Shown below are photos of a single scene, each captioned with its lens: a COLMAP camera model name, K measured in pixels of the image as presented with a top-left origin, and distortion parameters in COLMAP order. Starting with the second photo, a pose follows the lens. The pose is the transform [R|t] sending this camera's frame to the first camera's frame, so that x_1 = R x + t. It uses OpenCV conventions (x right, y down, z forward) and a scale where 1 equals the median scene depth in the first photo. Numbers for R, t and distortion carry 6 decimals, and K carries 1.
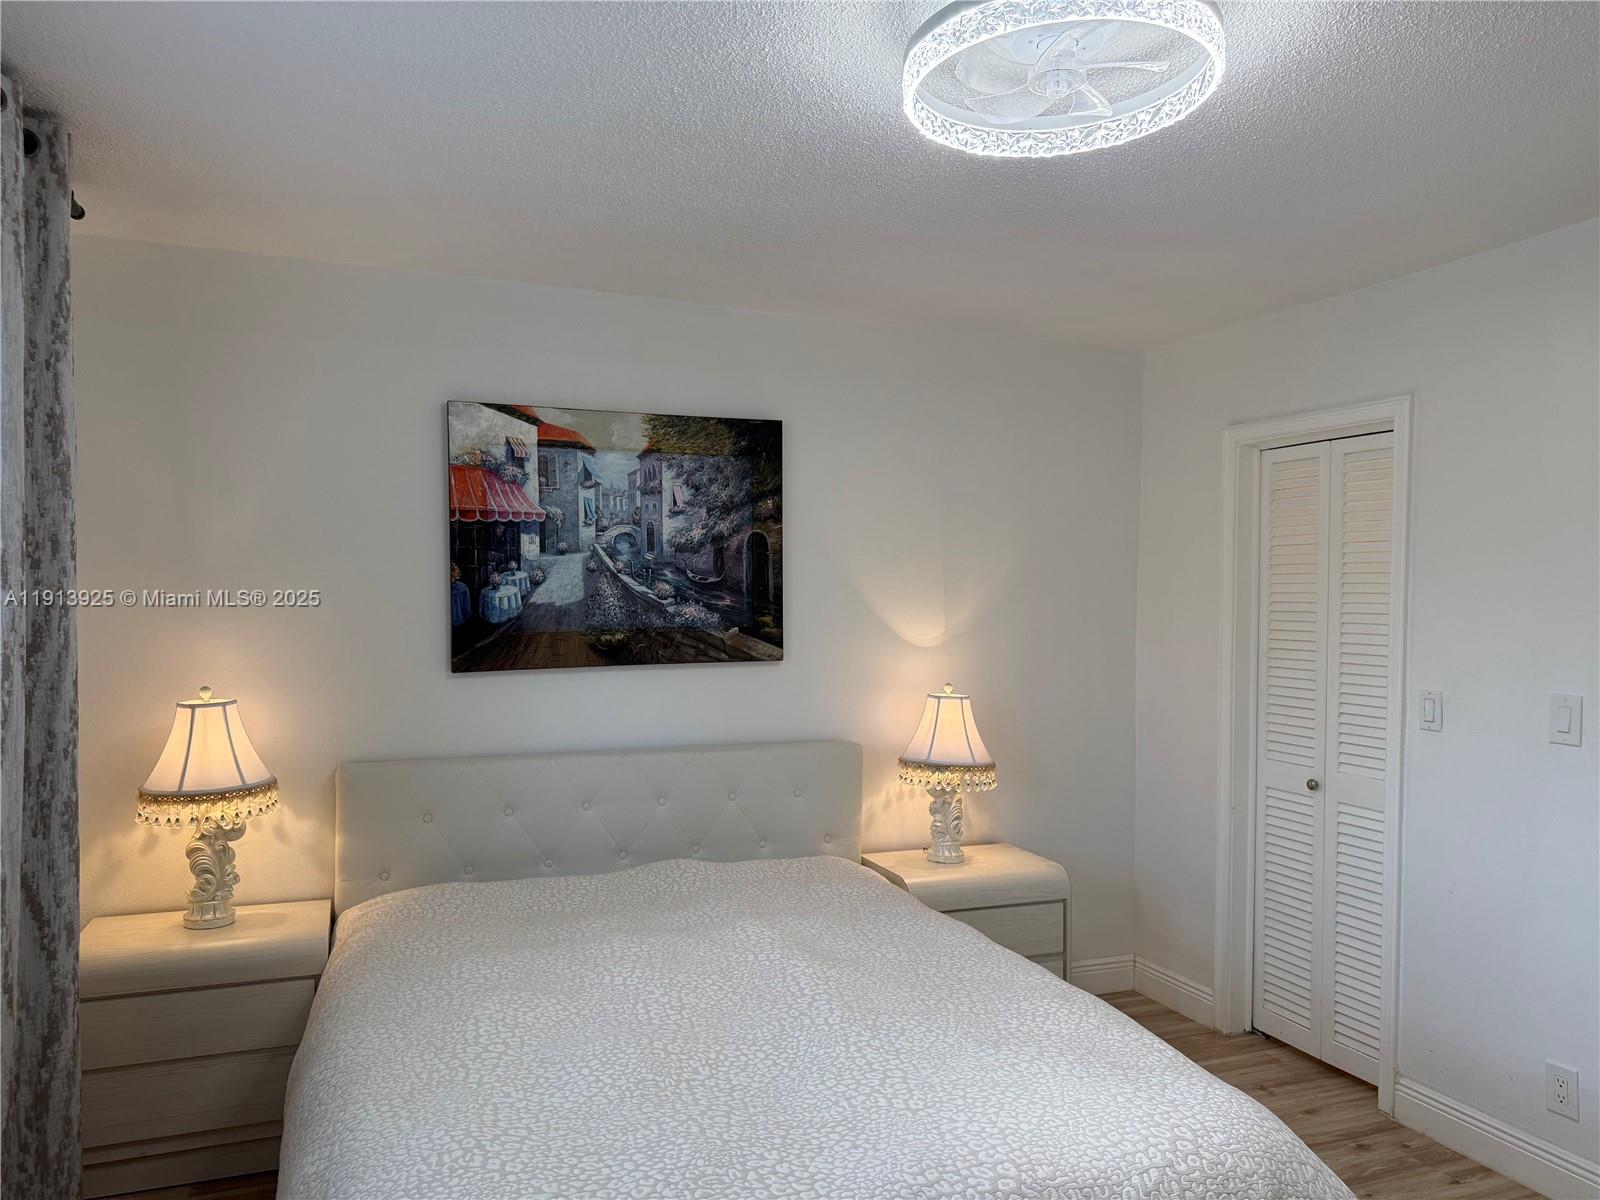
lens RADIAL K [[1192.6, 0, 799.1], [0, 1192.6, 594.8], [0, 0, 1]] dist [0.115791, -0.082069]
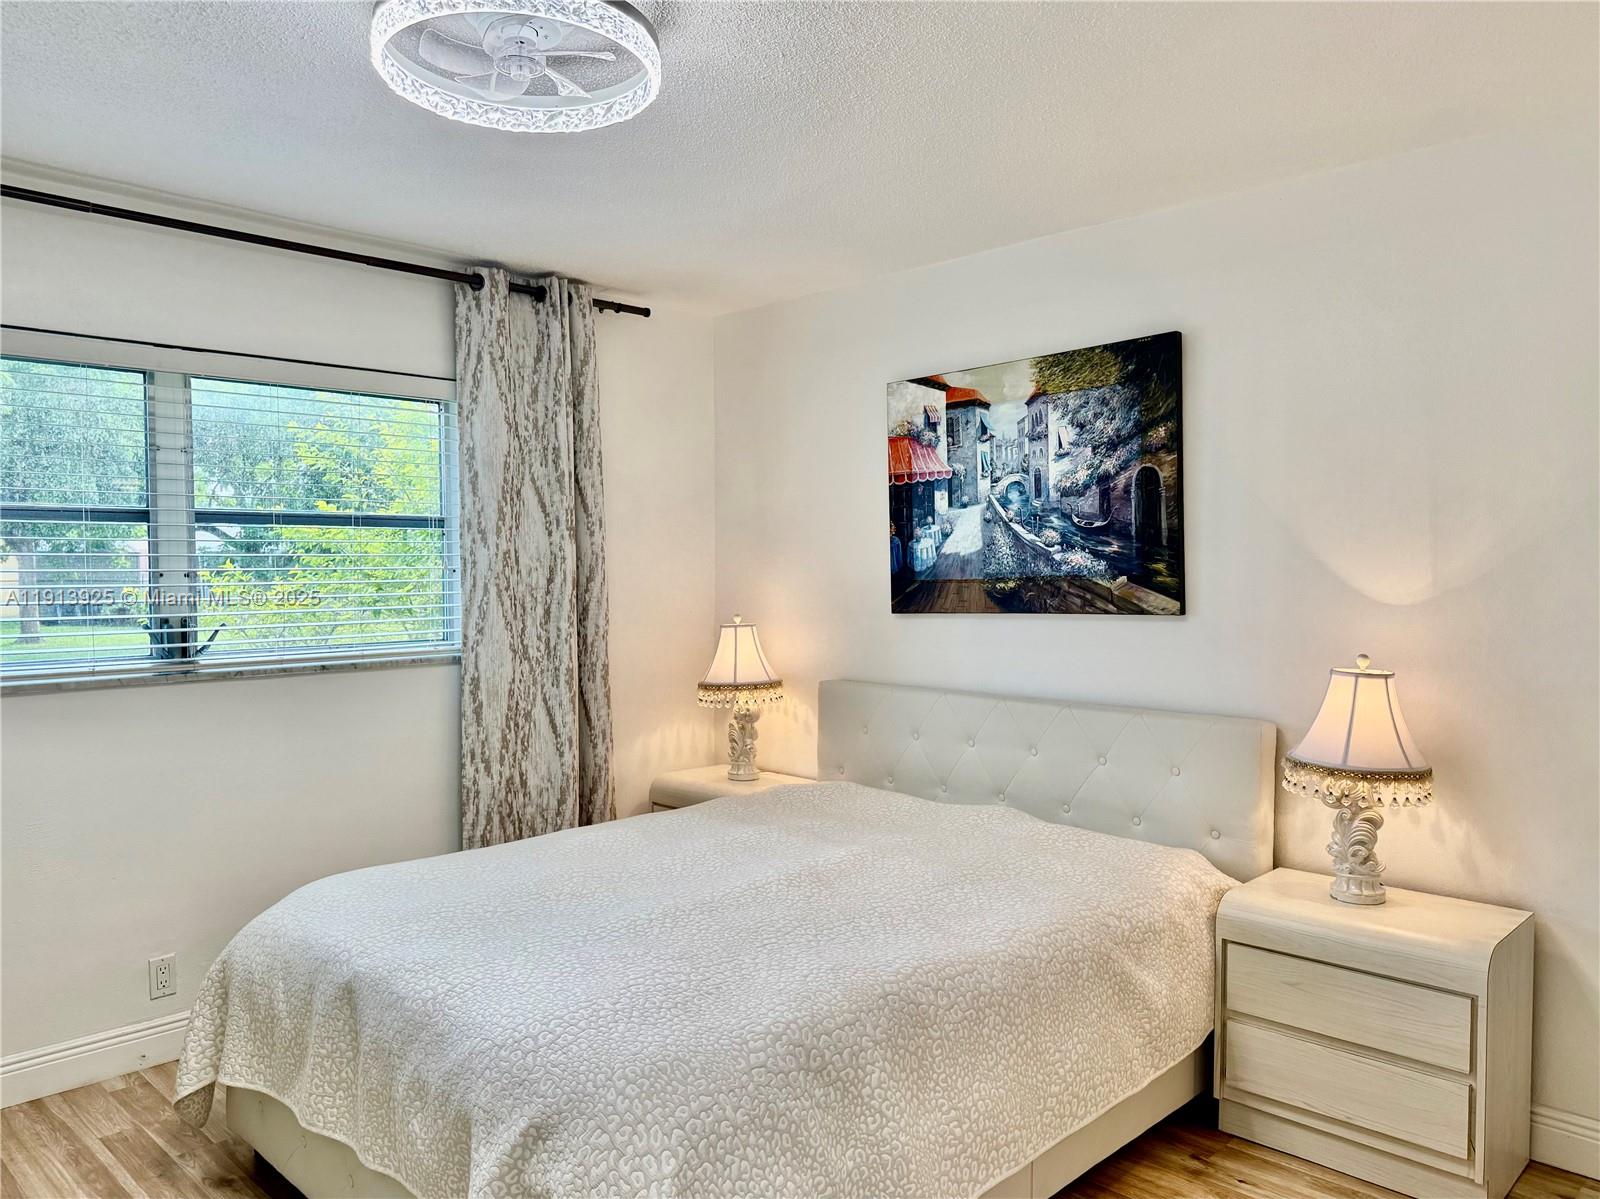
lens RADIAL K [[1192.6, 0, 793.5], [0, 1192.6, 591.5], [0, 0, 1]] dist [0.115791, -0.082069]
pose [[0.346712, 0.002042, -0.937970, 0.729527], [0.003557, 0.999988, 0.003492, 0.036141], [0.937965, -0.004547, 0.346700, 0.472869]]
